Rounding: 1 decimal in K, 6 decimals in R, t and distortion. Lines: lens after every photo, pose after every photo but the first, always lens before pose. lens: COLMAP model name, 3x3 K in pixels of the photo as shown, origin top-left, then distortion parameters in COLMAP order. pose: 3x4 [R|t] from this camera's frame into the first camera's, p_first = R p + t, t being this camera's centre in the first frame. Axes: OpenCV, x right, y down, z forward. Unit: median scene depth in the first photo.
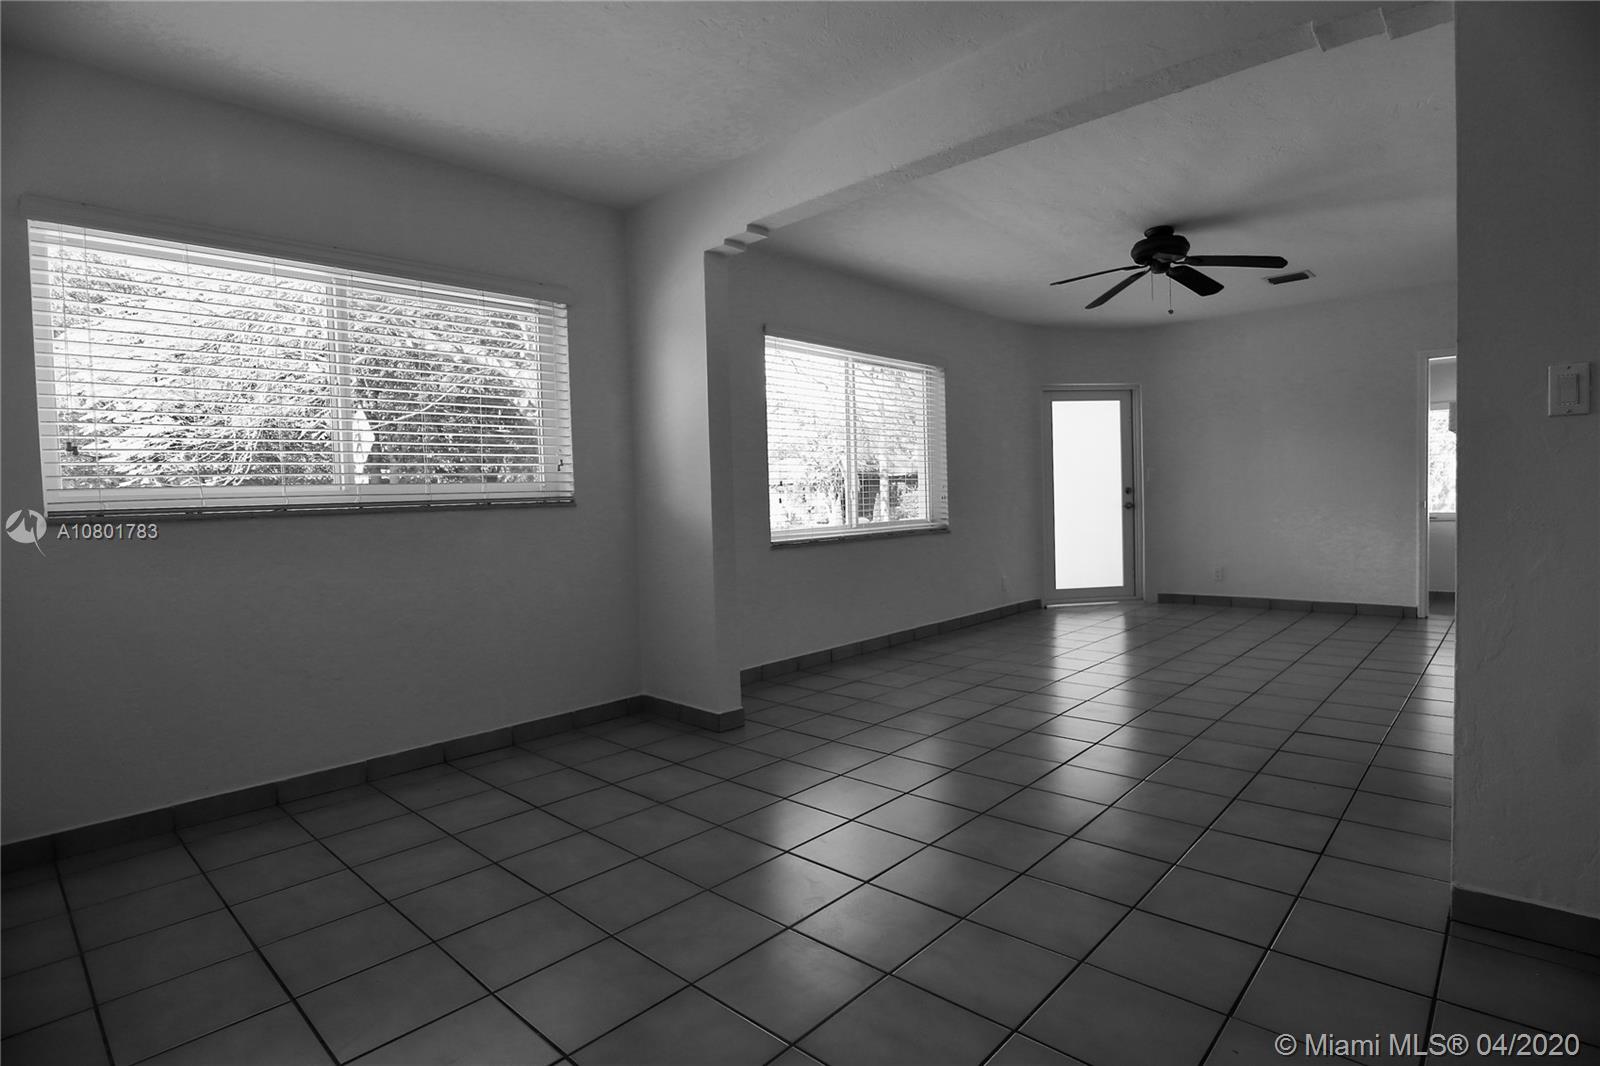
lens RADIAL K [[807.7, 0, 806.7], [0, 807.7, 526.6], [0, 0, 1]] dist [-0.046403, 0.015766]
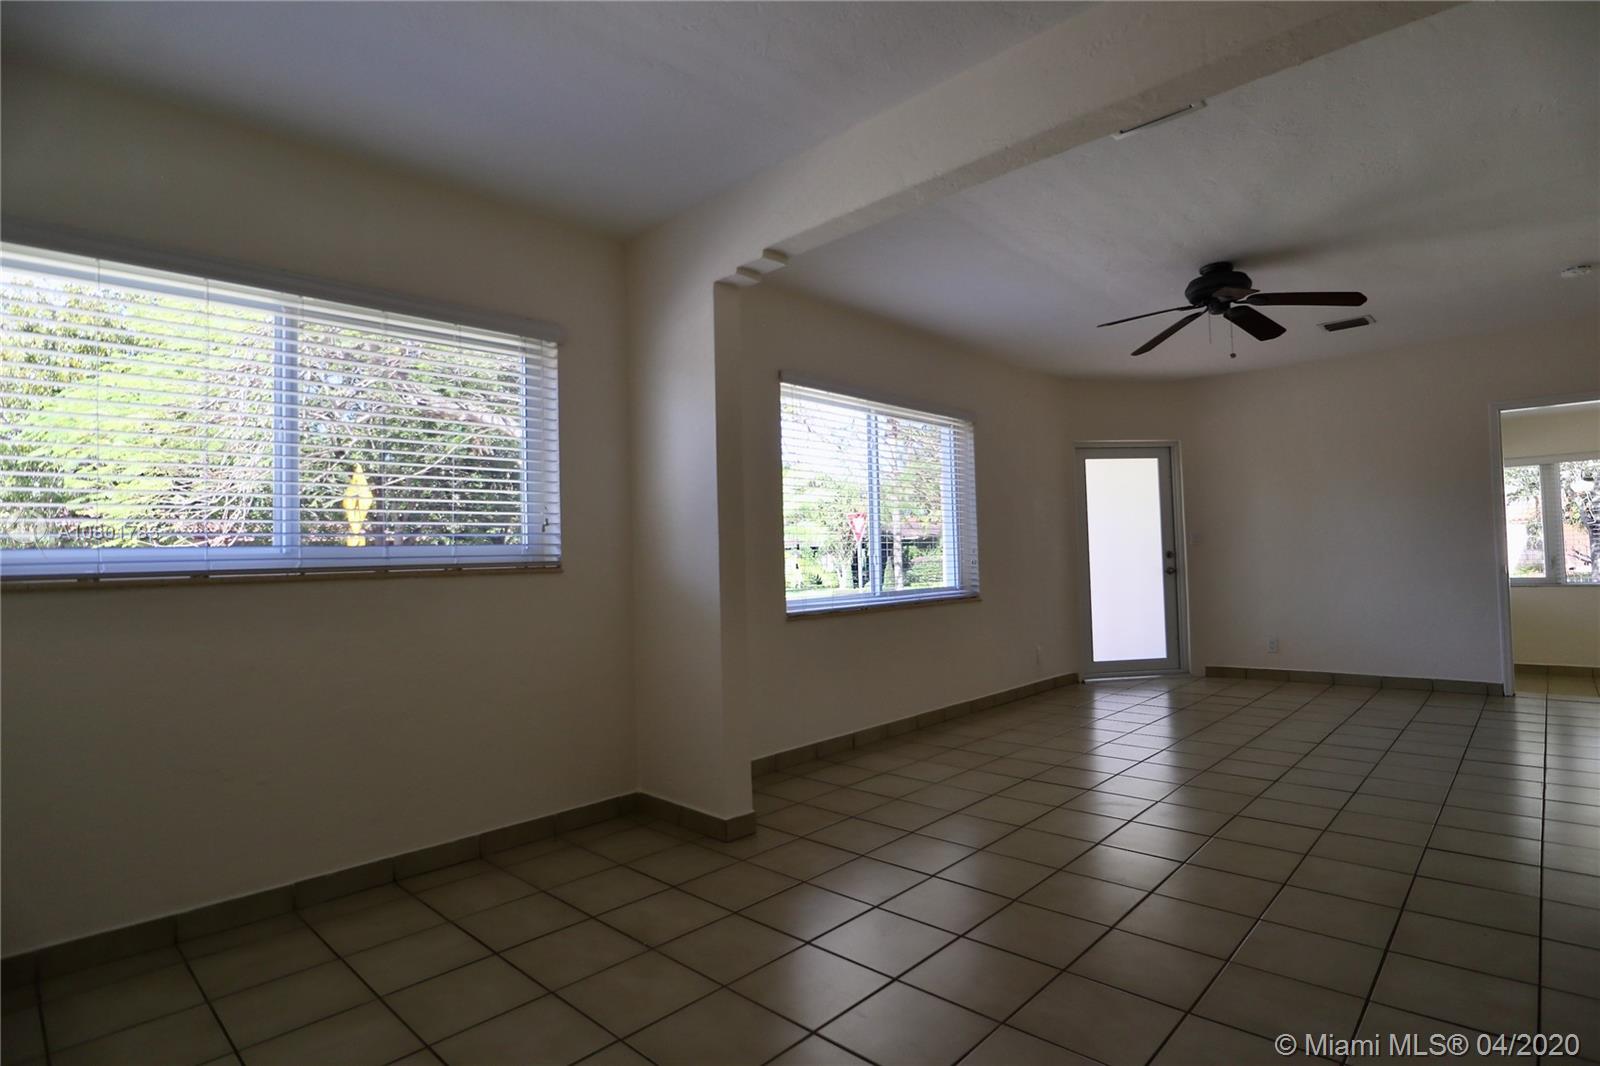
lens RADIAL K [[805.9, 0, 807.0], [0, 805.9, 530.9], [0, 0, 1]] dist [-0.040693, 0.000707]
pose [[0.999936, 0.001297, -0.011275, -0.012130], [-0.002118, 0.997322, -0.073103, -0.006036], [0.011150, 0.073122, 0.997261, 0.114275]]
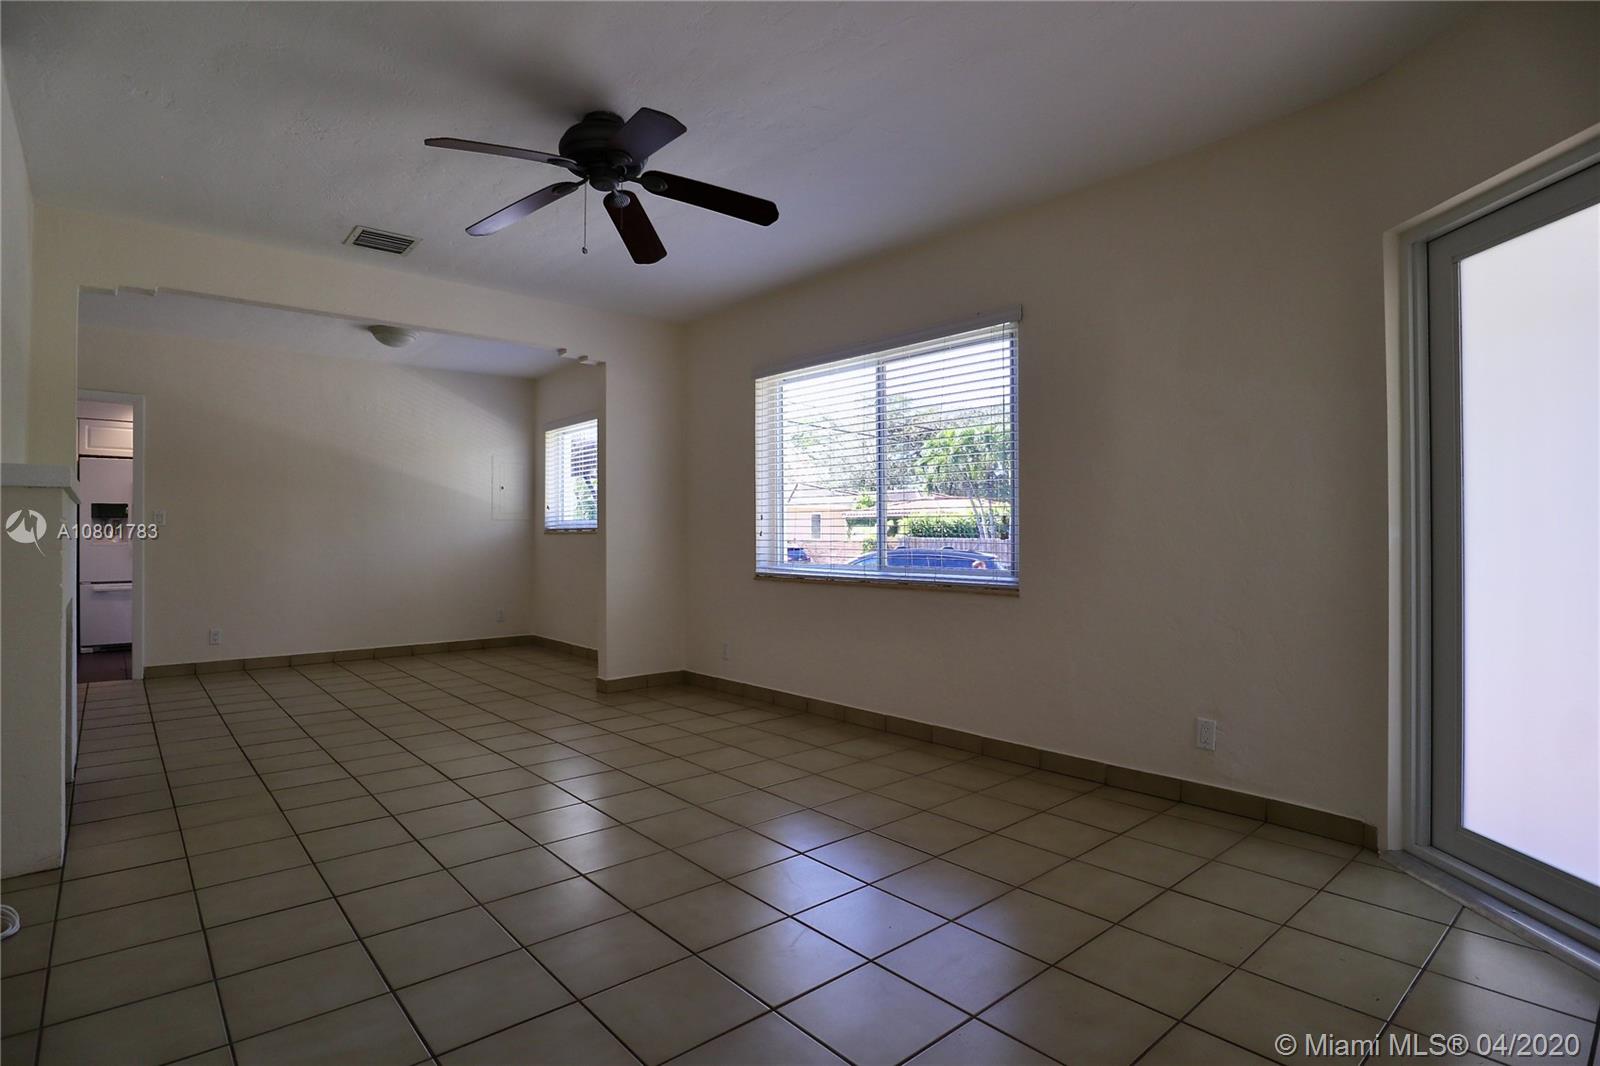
lens RADIAL K [[807.7, 0, 806.7], [0, 807.7, 526.6], [0, 0, 1]] dist [-0.046403, 0.015766]
pose [[-0.097399, 0.020241, -0.995040, 1.039149], [-0.030960, 0.999248, 0.023357, -0.070006], [0.994764, 0.033081, -0.096699, 1.203607]]
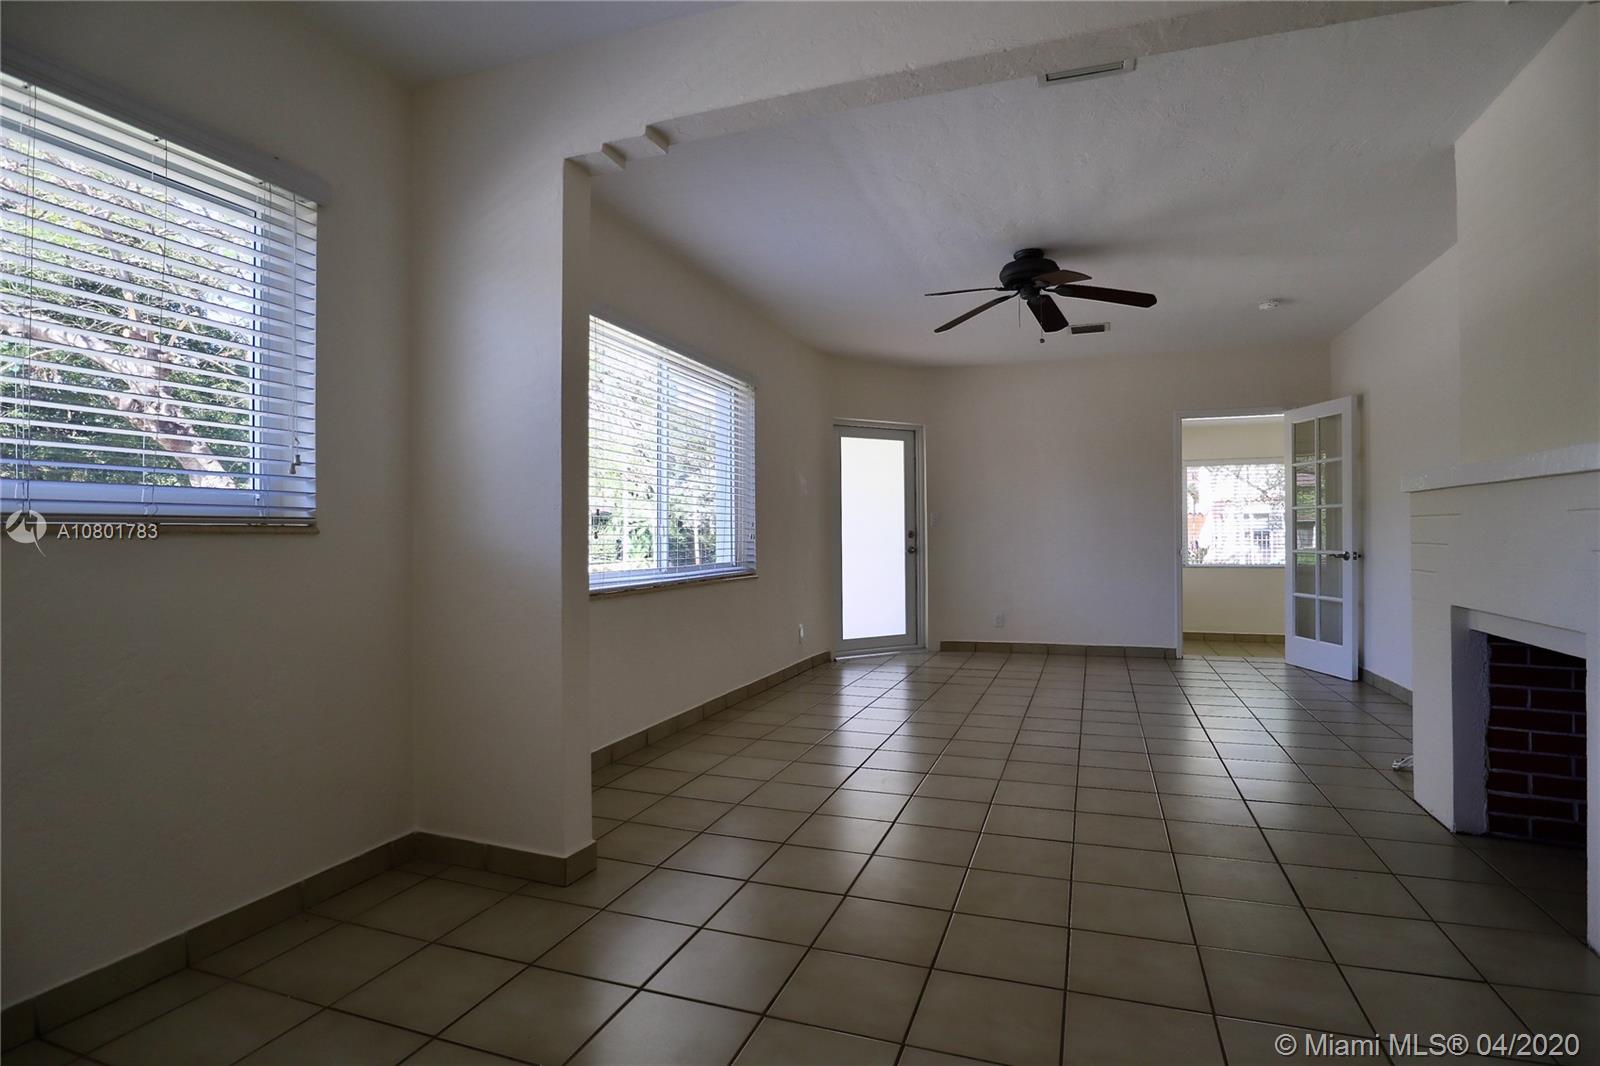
lens RADIAL K [[807.7, 0, 806.7], [0, 807.7, 526.6], [0, 0, 1]] dist [-0.046403, 0.015766]
pose [[0.919426, 0.027882, 0.392274, -0.151348], [-0.006757, 0.998456, -0.055132, -0.000164], [-0.393206, 0.048039, 0.918195, 0.252920]]
